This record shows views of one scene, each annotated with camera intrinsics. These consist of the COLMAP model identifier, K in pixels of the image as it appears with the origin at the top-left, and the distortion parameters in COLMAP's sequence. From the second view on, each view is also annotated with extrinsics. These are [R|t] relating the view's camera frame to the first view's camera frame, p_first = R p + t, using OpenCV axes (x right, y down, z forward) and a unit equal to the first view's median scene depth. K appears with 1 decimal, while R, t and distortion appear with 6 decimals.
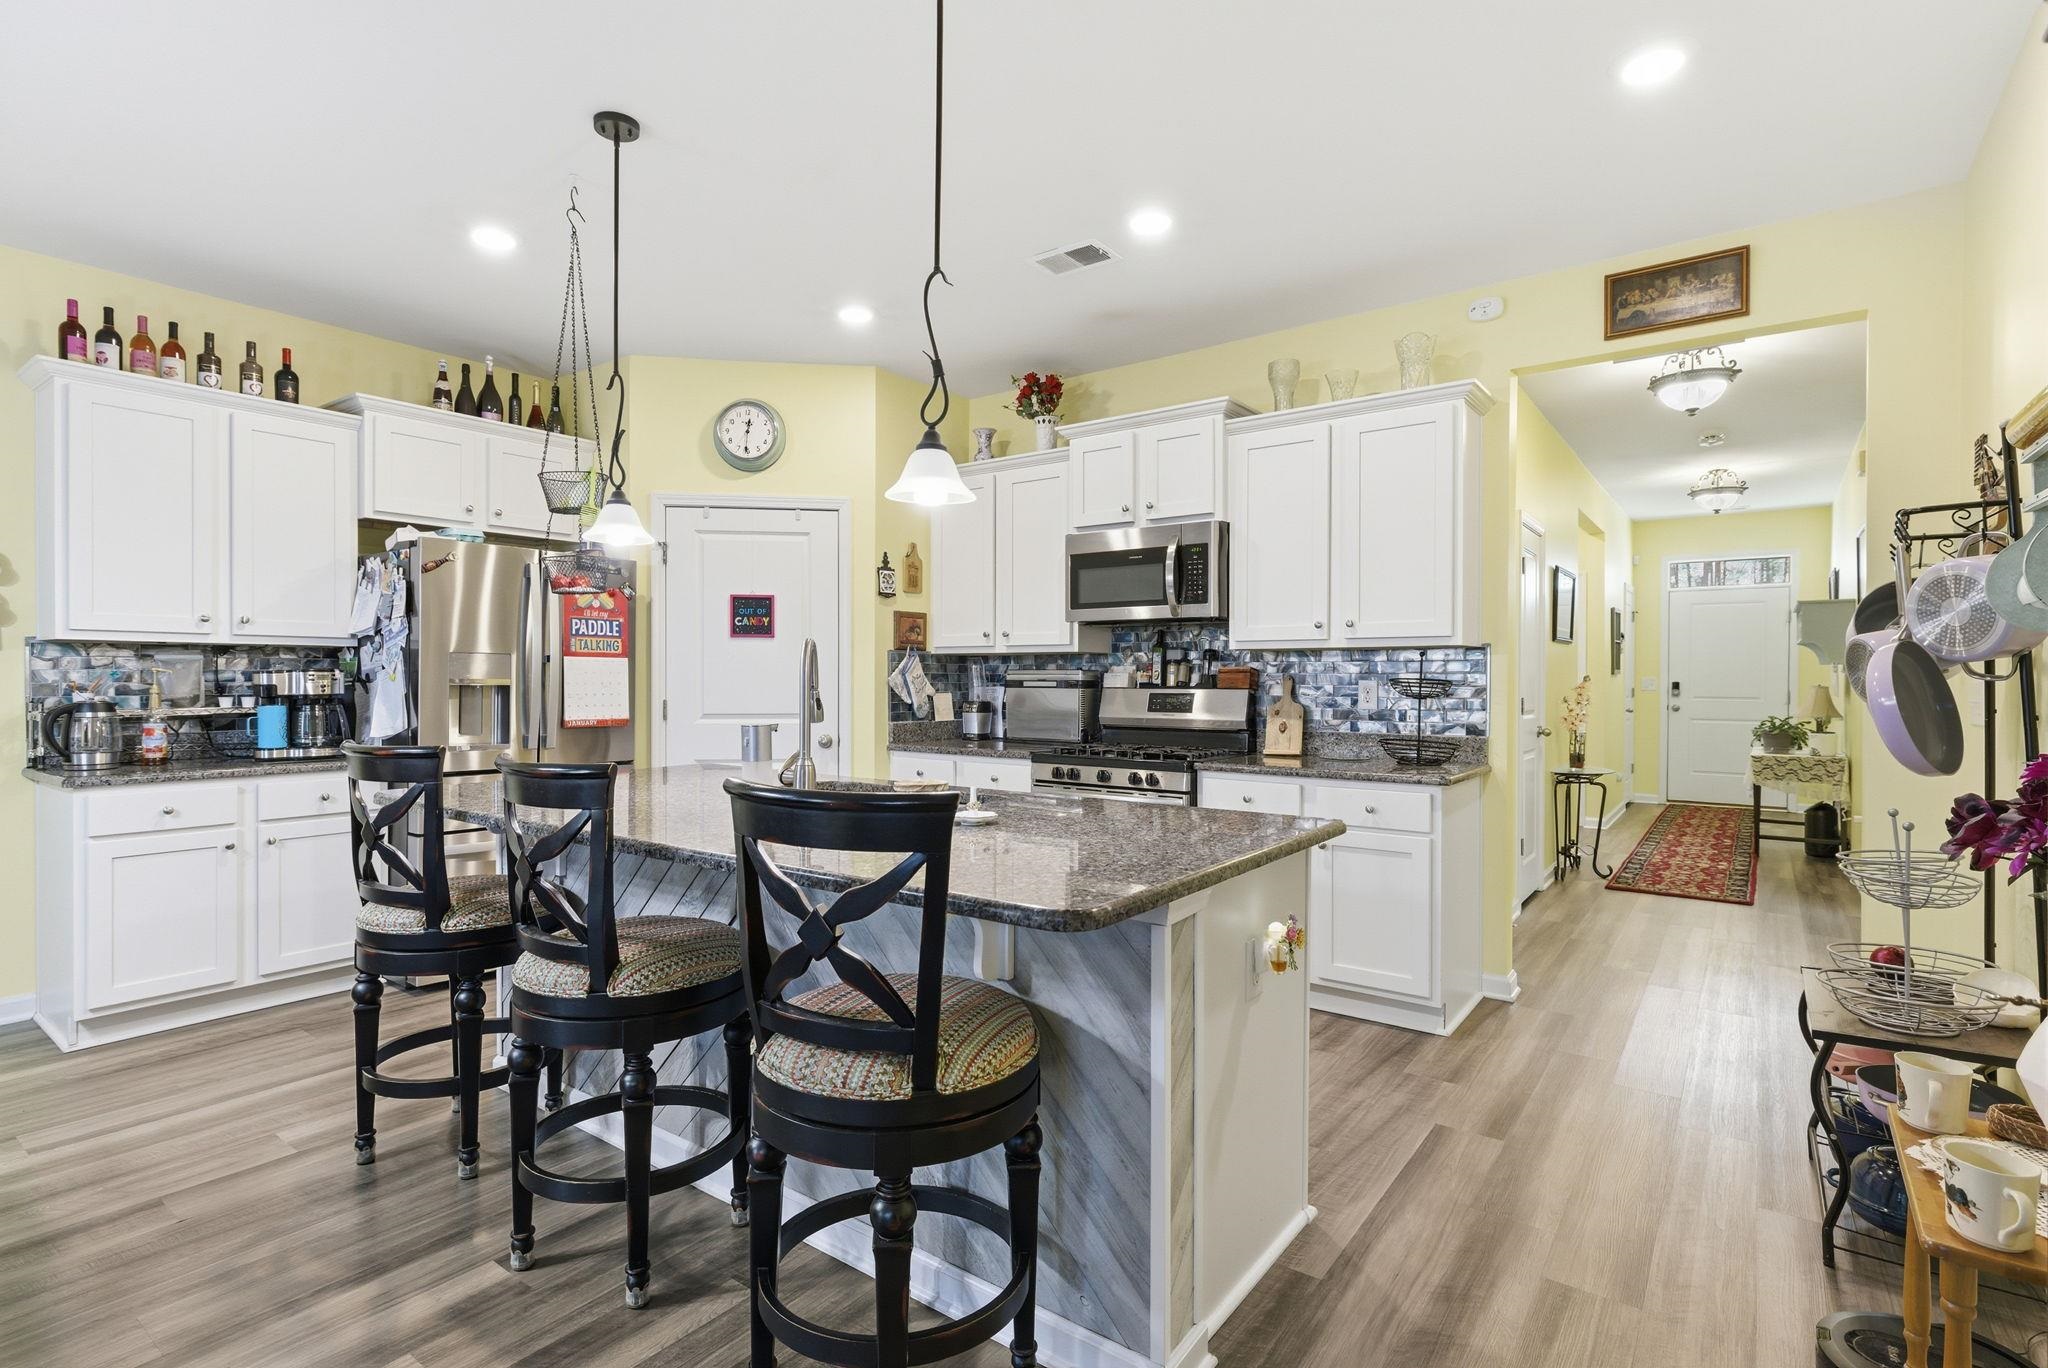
lens RADIAL K [[974.5, 0, 1002.0], [0, 974.5, 680.2], [0, 0, 1]] dist [-0.001315, 0.000149]
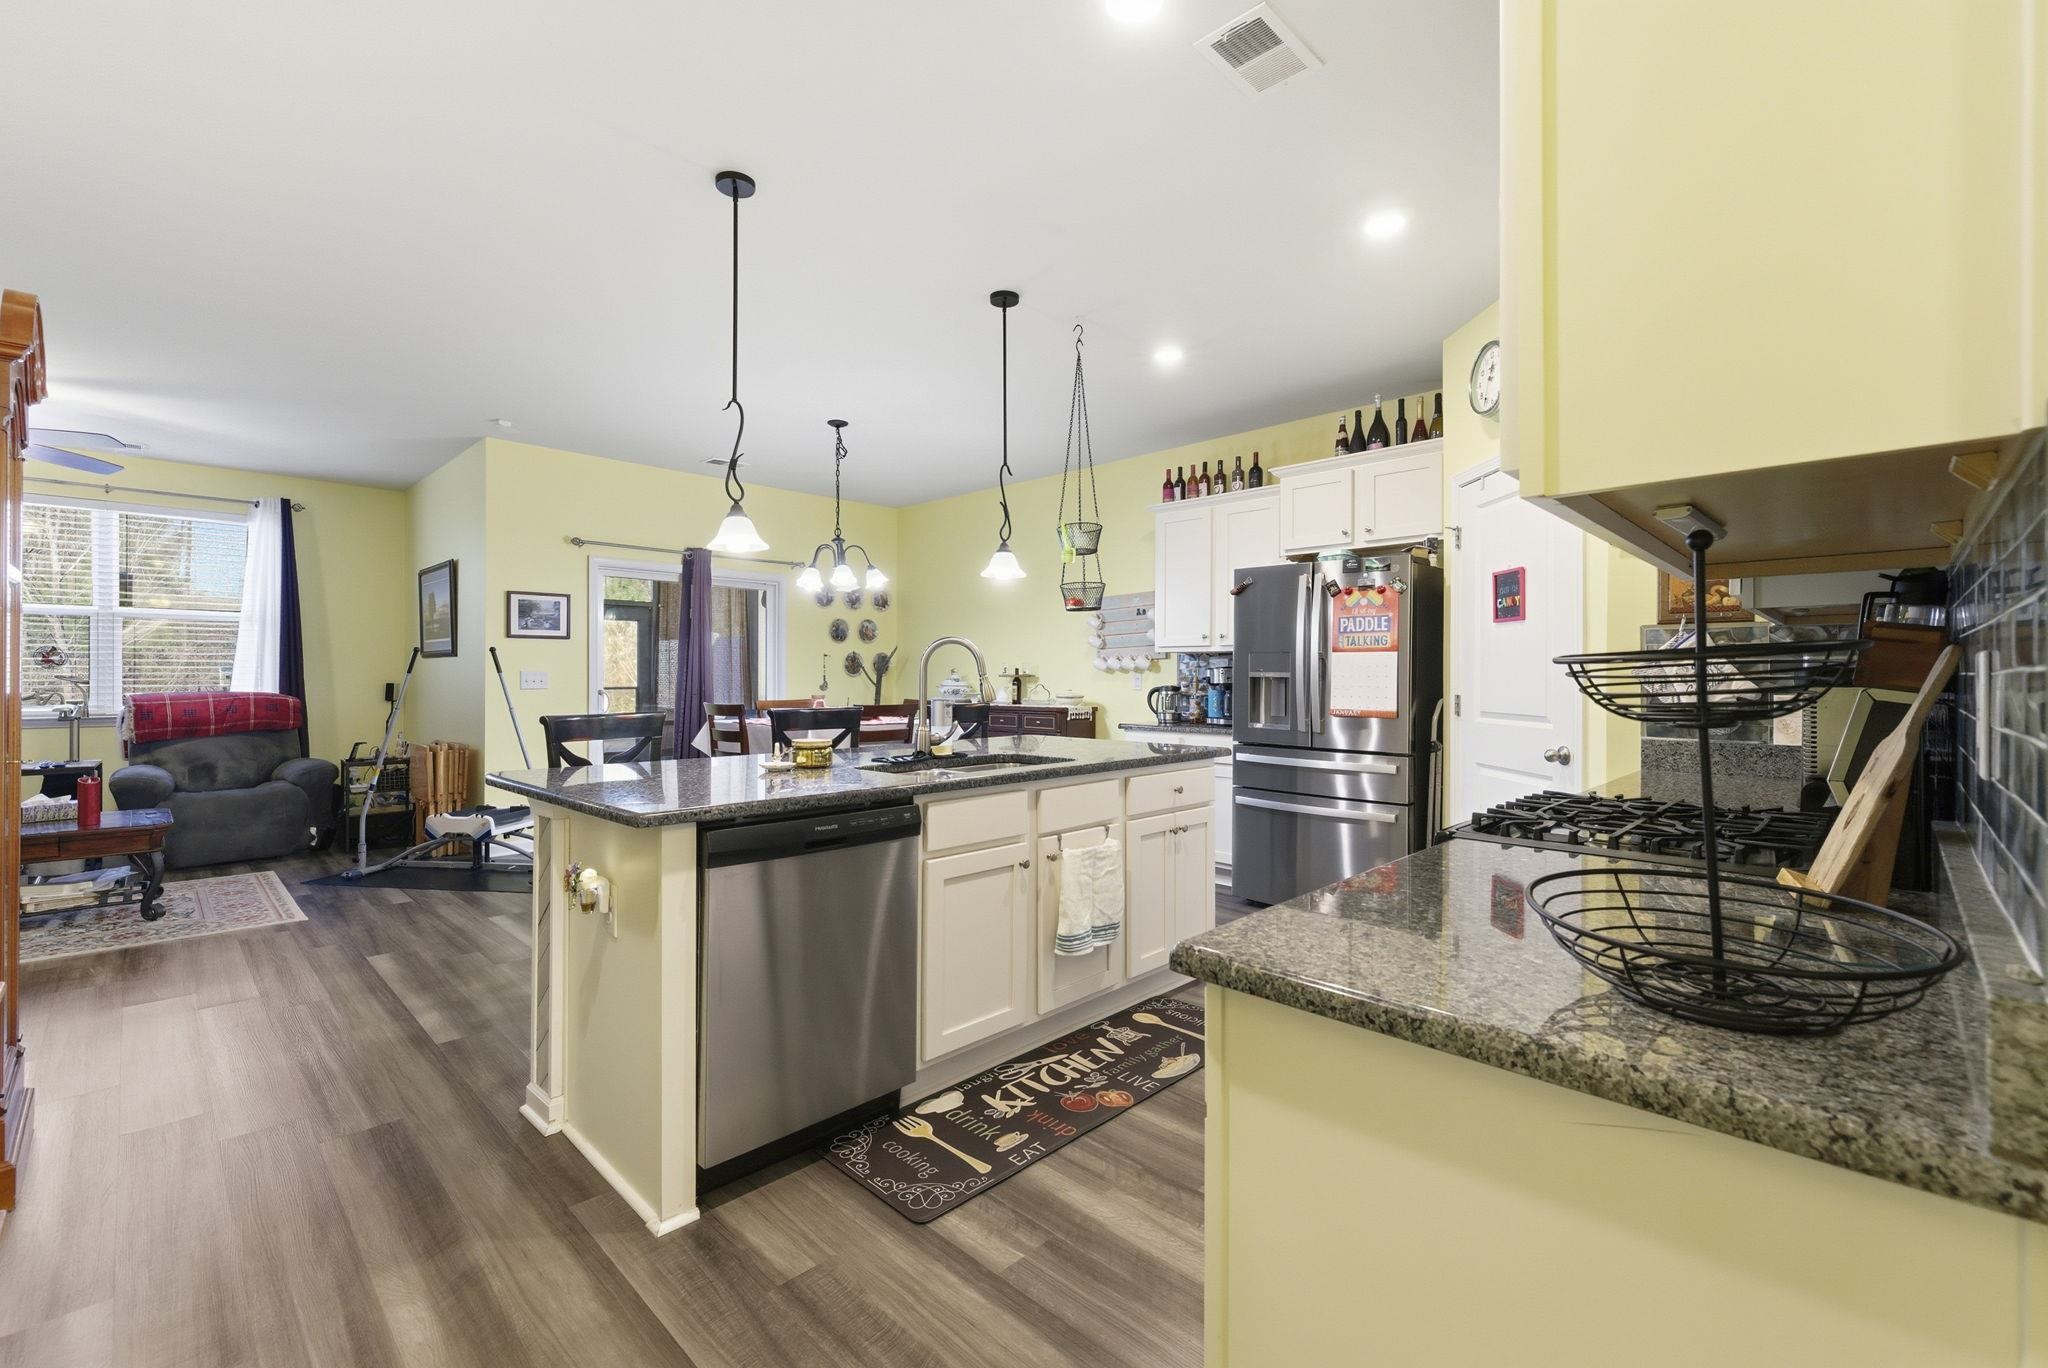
lens RADIAL K [[862.9, 0, 1030.1], [0, 862.9, 672.0], [0, 0, 1]] dist [0.002236, 0.000046]
pose [[-0.112545, -0.006449, -0.993626, 0.656462], [-0.001790, 0.999979, -0.006288, 0.006203], [0.993645, 0.001071, -0.112555, 0.857190]]
